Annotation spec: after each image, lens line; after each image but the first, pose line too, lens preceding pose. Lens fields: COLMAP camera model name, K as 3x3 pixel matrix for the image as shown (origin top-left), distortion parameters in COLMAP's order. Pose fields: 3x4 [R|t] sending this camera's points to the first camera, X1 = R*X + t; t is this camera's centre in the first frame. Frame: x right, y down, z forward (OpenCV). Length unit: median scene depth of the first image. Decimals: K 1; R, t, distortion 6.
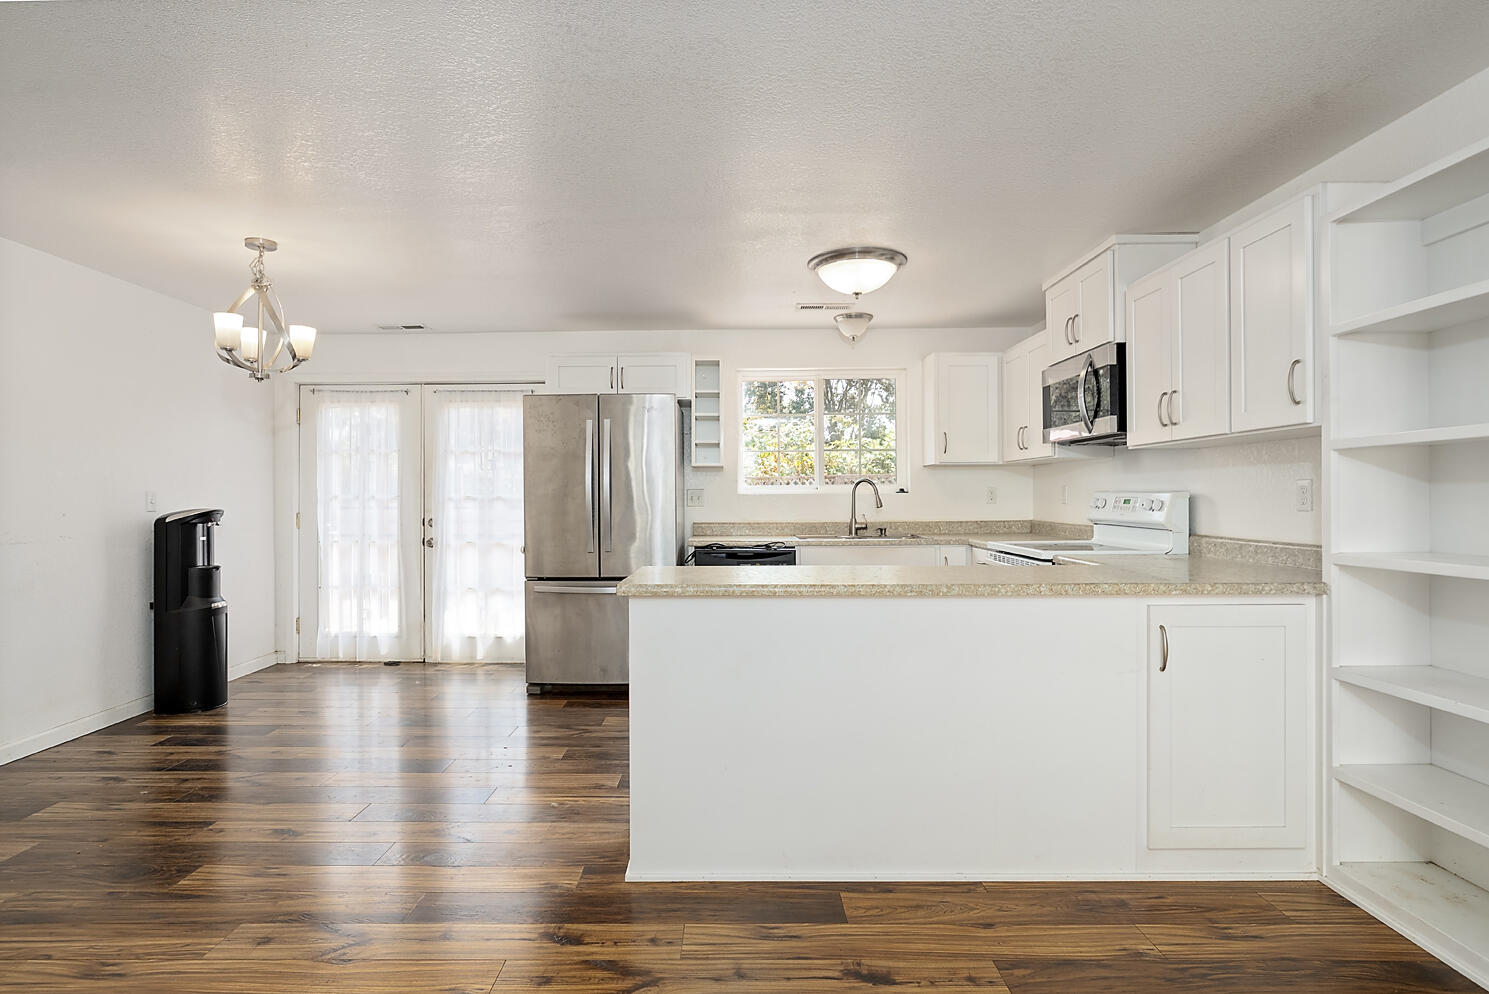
lens RADIAL K [[775.0, 0, 744.5], [0, 775.0, 497.0], [0, 0, 1]] dist [-0.001400, 0.000387]
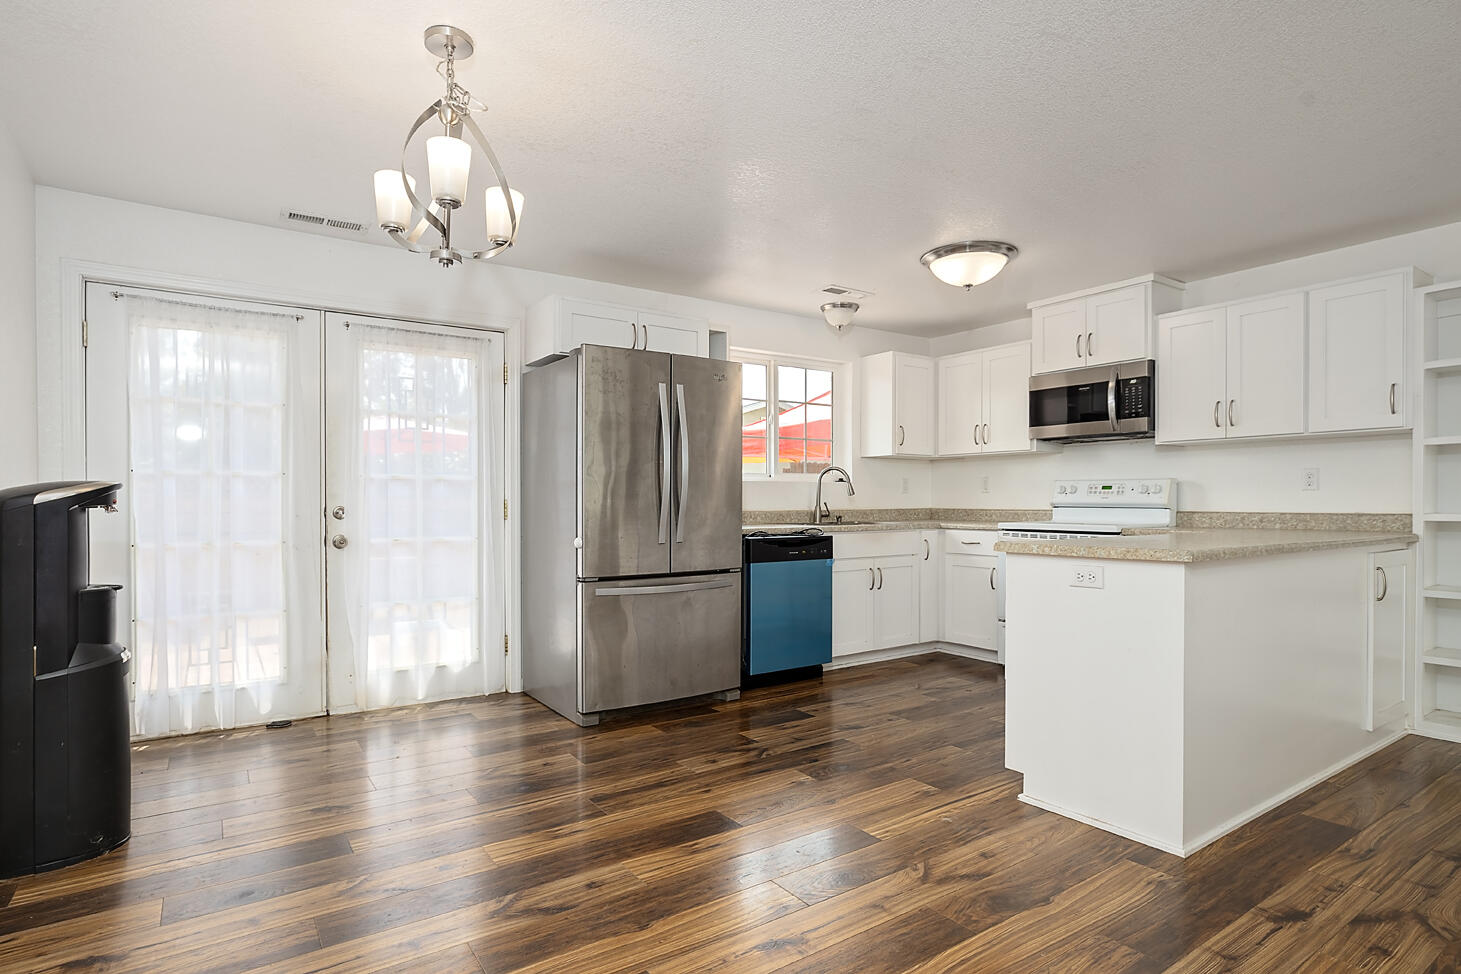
lens RADIAL K [[764.7, 0, 747.3], [0, 764.7, 508.3], [0, 0, 1]] dist [-0.004169, -0.000101]
pose [[0.817651, -0.001588, 0.575712, -0.600374], [-0.002315, 0.999979, 0.006045, 0.028924], [-0.575710, -0.006276, 0.817630, 0.281733]]
